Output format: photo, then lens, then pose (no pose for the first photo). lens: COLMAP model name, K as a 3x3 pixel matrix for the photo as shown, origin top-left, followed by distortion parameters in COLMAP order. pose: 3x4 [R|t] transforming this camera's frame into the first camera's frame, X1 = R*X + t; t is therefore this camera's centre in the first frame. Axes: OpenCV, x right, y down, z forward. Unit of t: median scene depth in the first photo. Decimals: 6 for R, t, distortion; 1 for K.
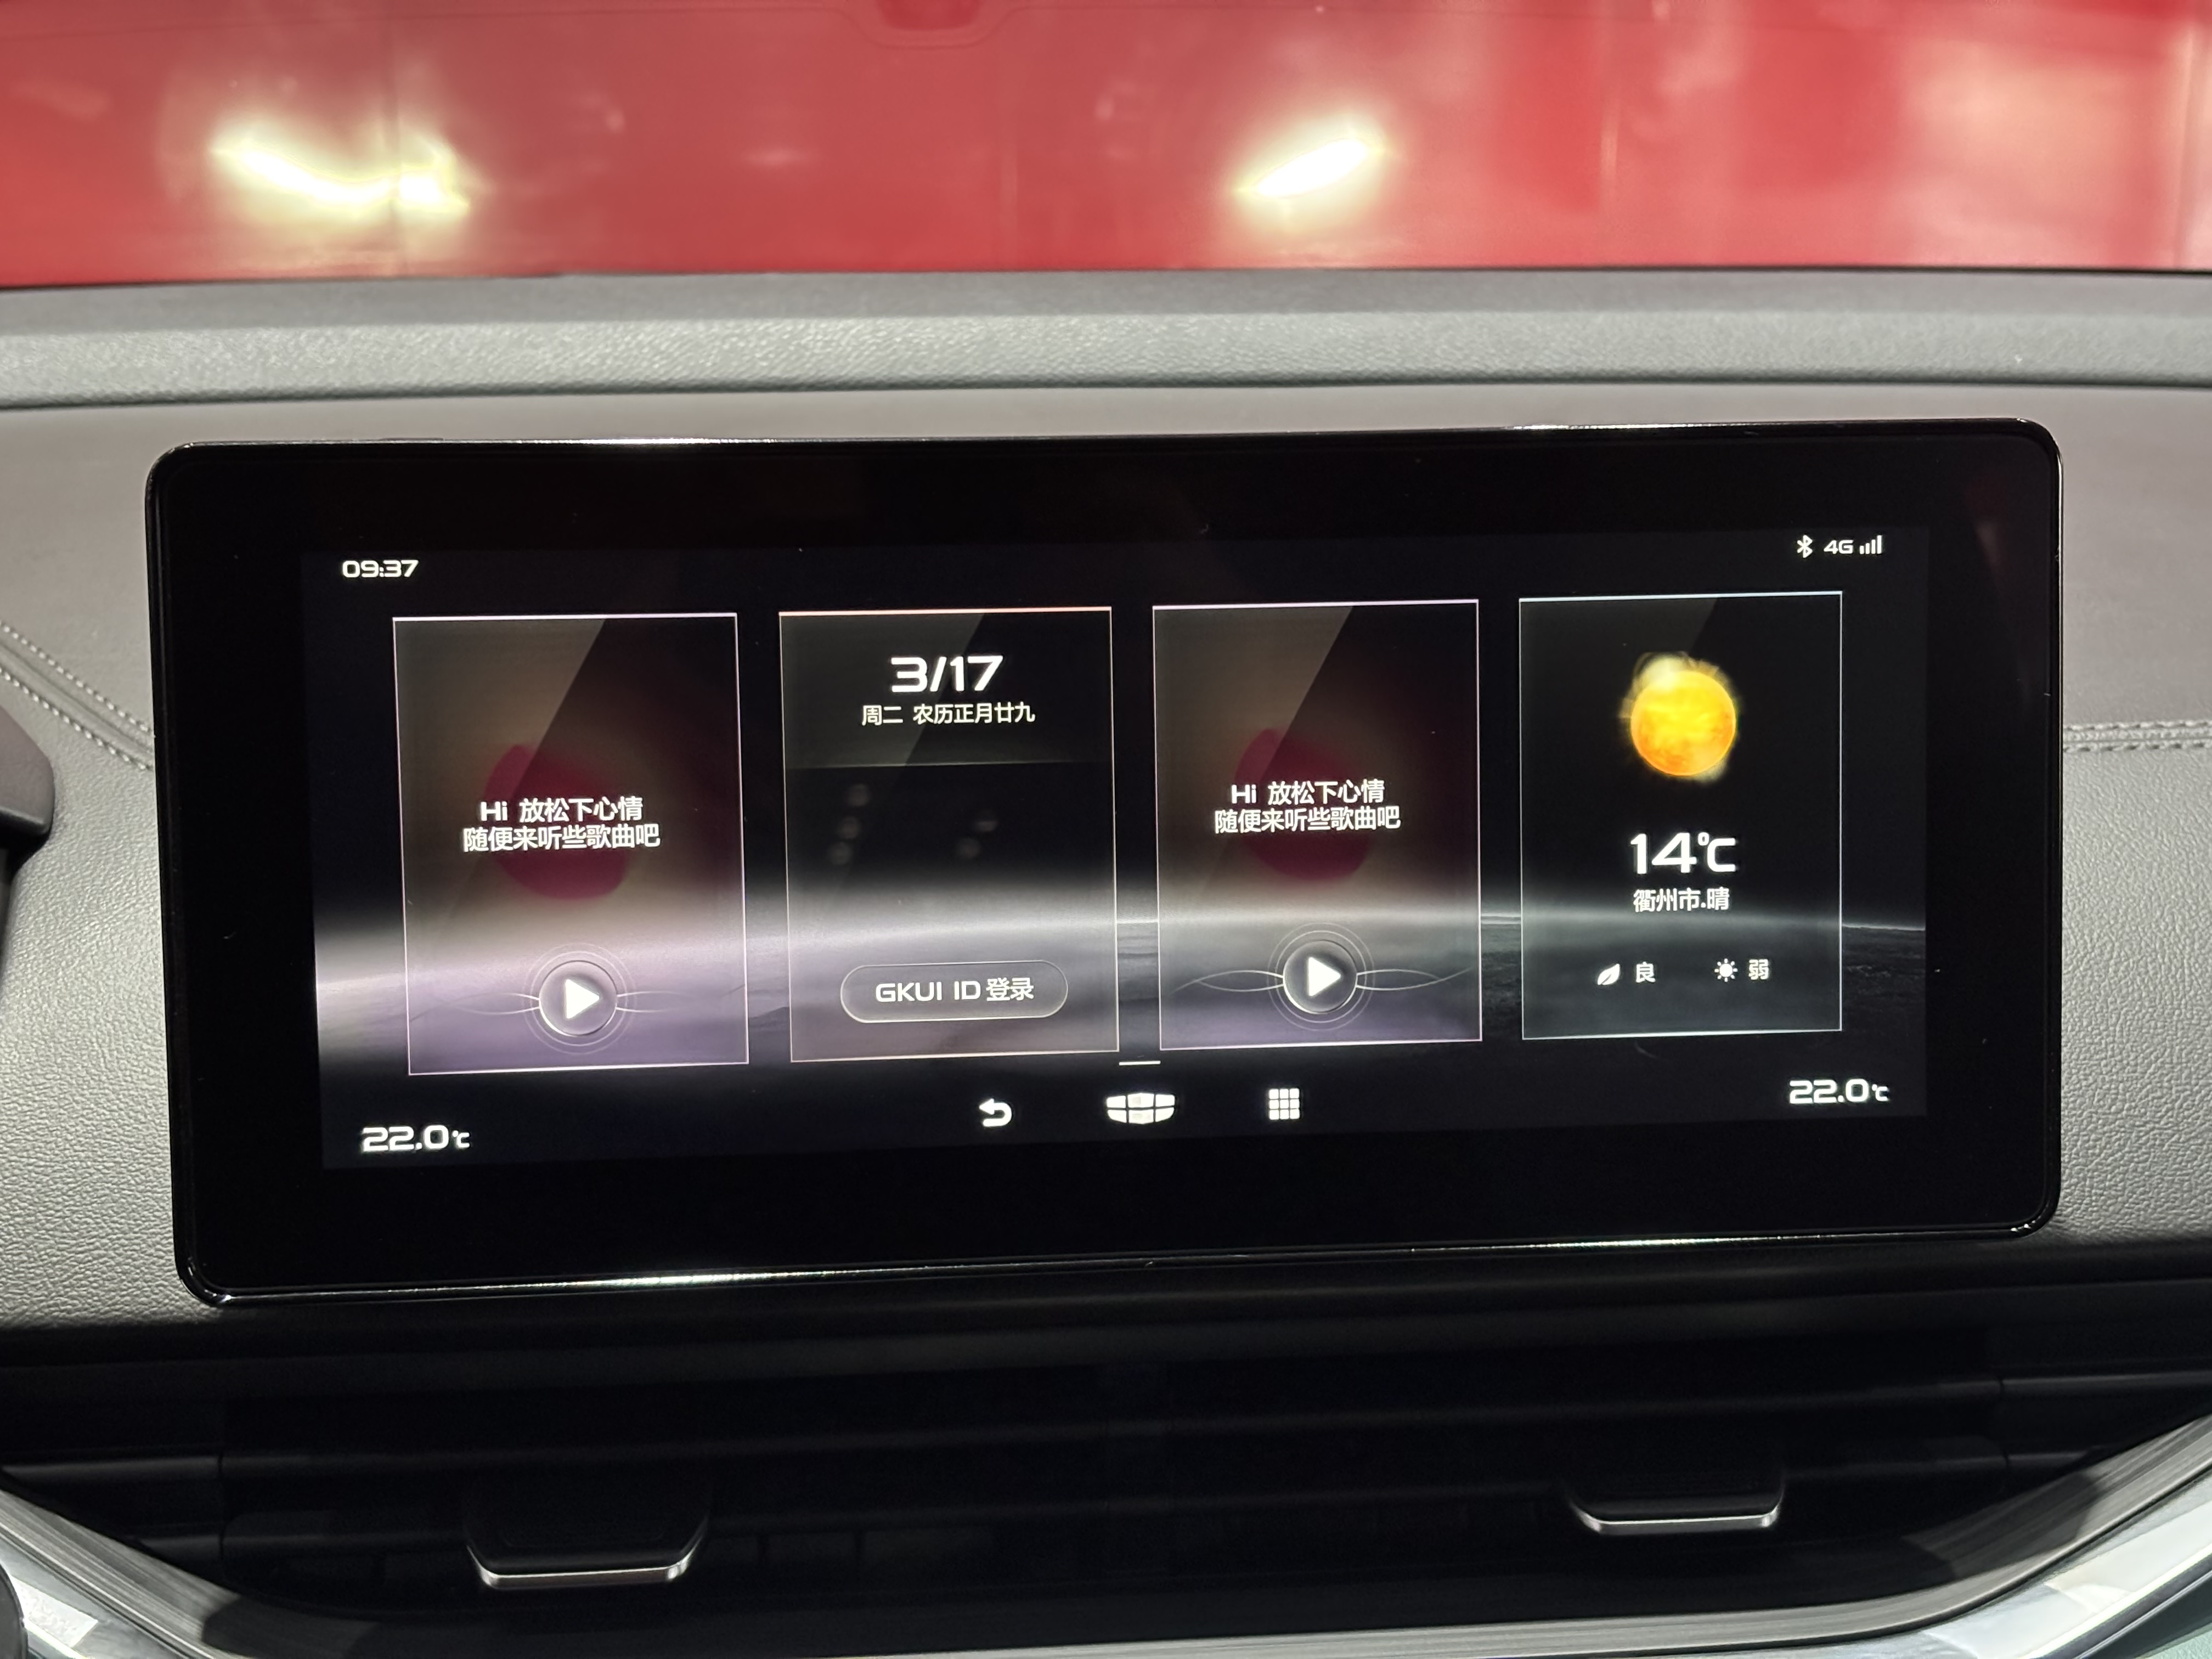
lens RADIAL K [[3362.4, 0, 1124.1], [0, 3362.4, 829.3], [0, 0, 1]] dist [0.024813, 0.000000]
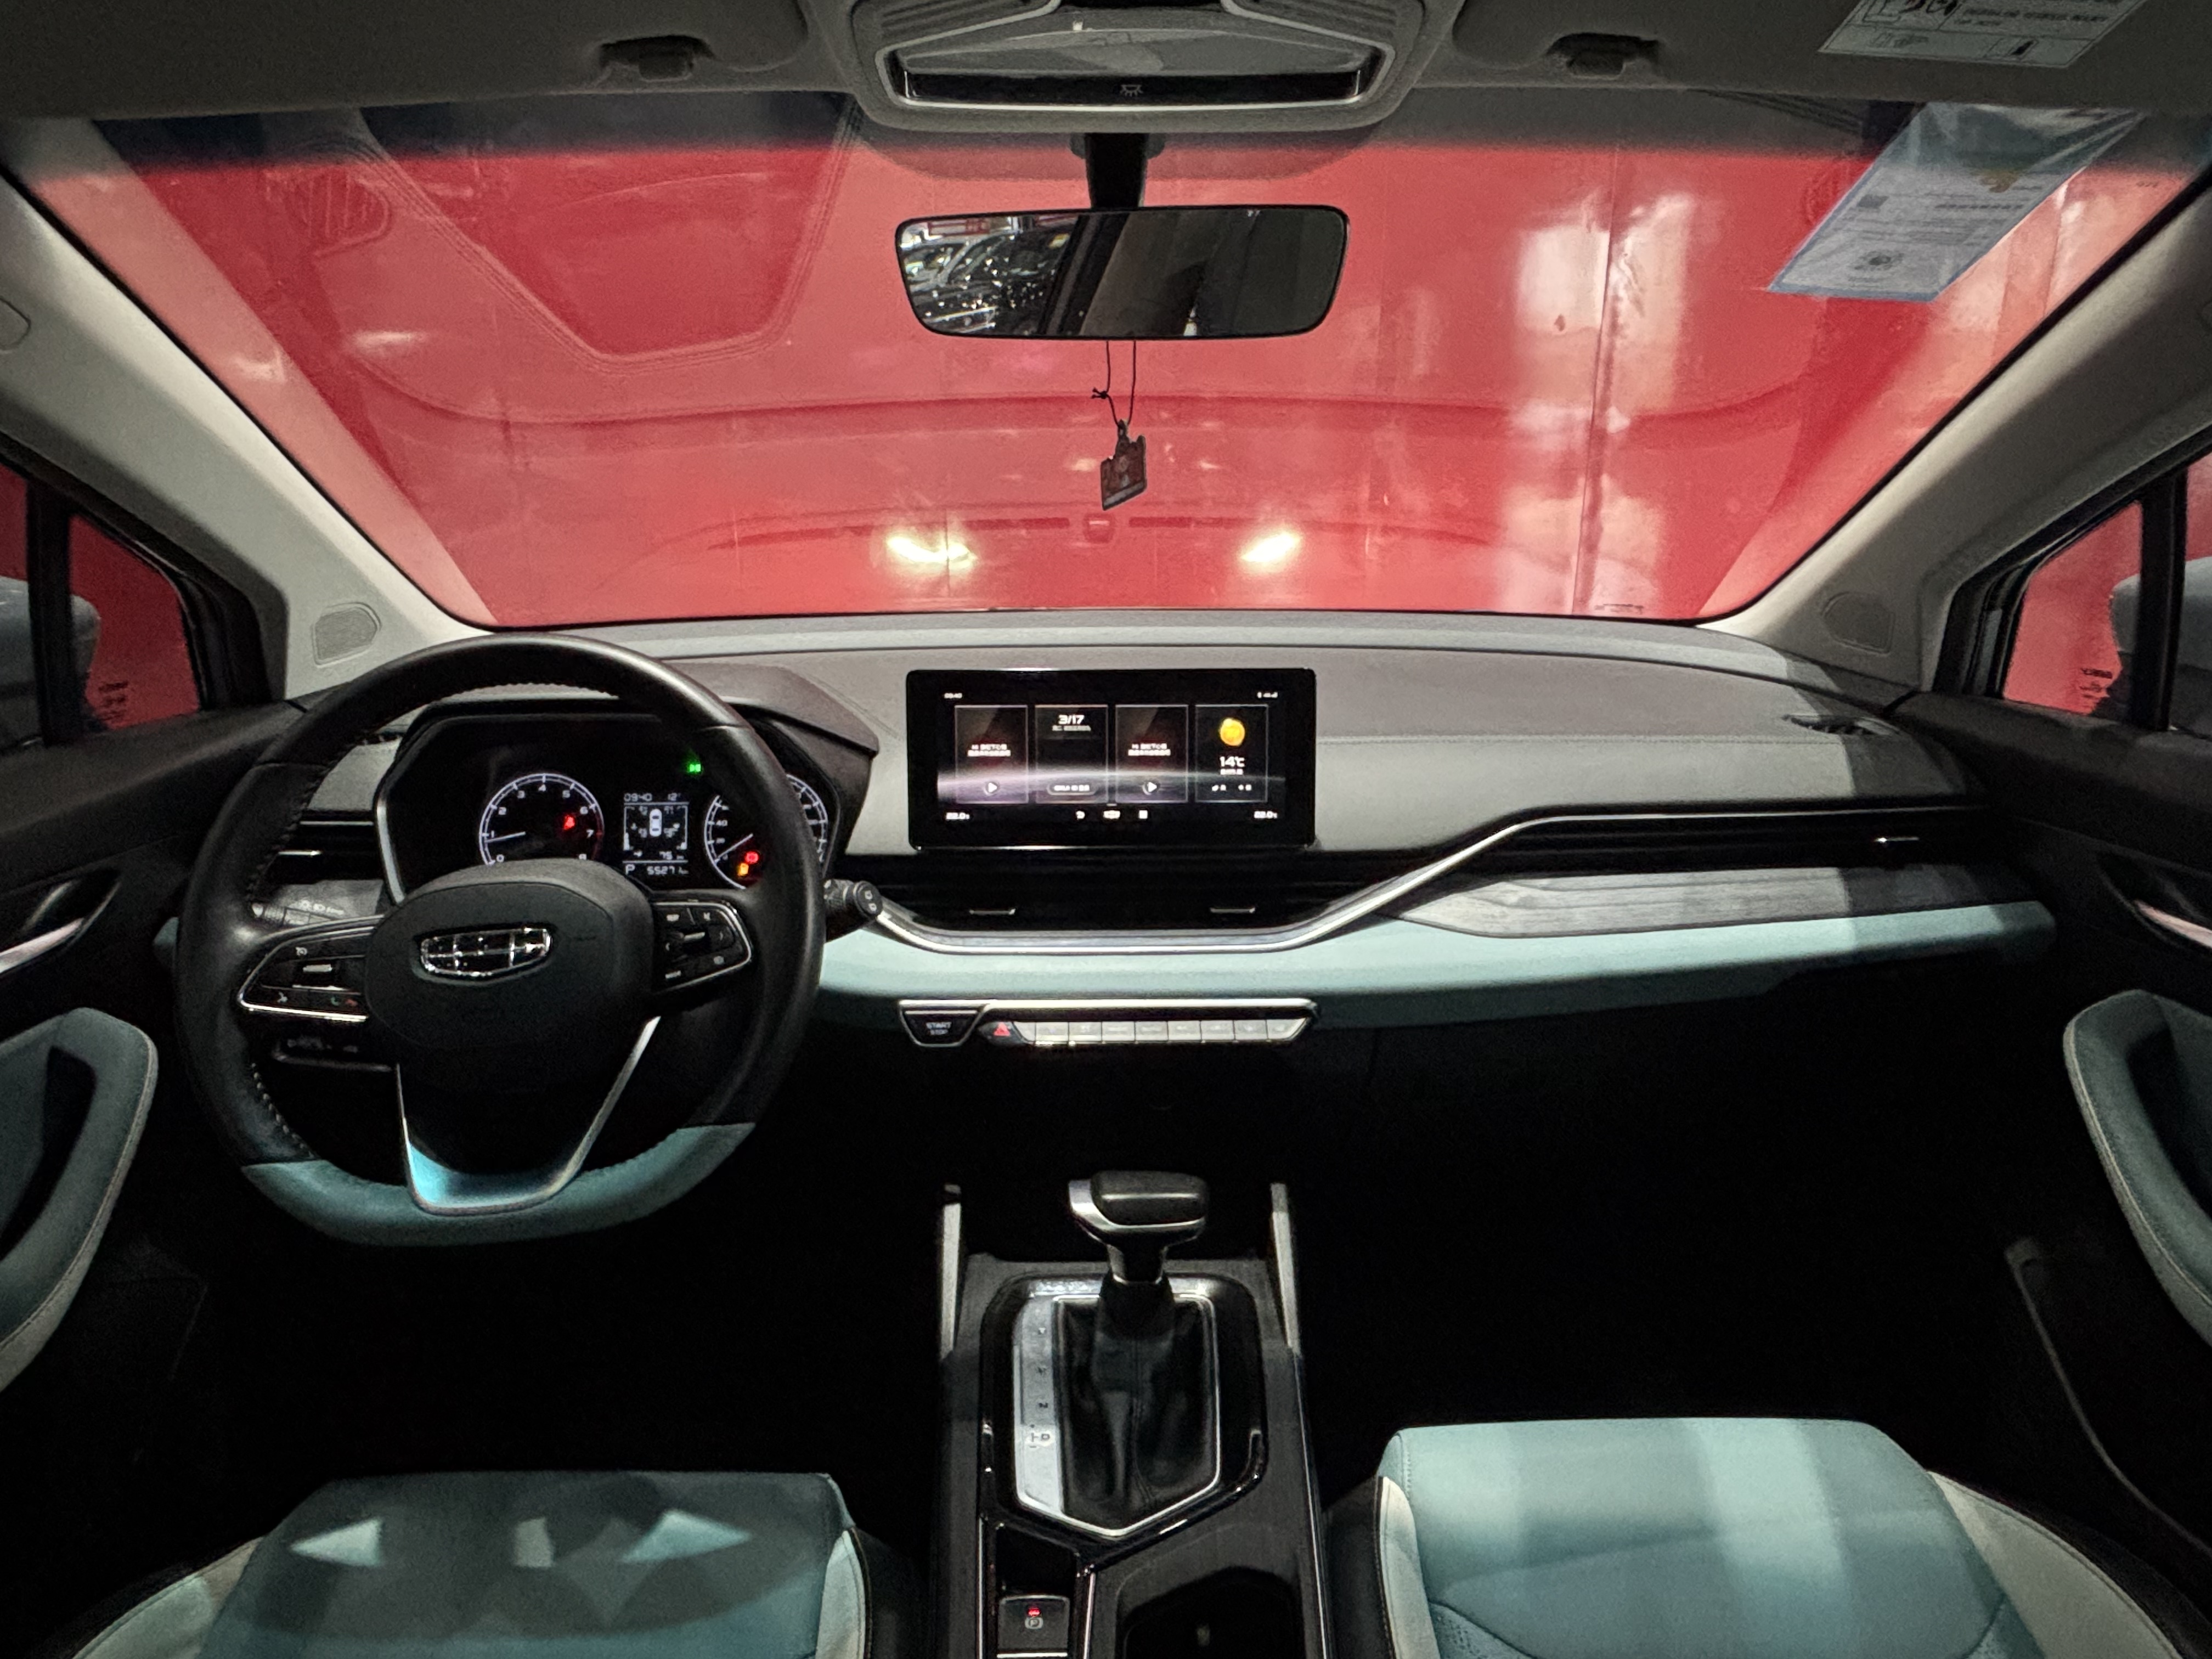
lens RADIAL K [[1313.0, 0, 1102.0], [0, 1313.0, 818.2], [0, 0, 1]] dist [0.007285, -0.002738]
pose [[0.995707, 0.022039, -0.089903, 0.153575], [-0.019396, 0.999357, 0.030165, 0.033718], [0.090510, -0.028291, 0.995494, -0.798674]]
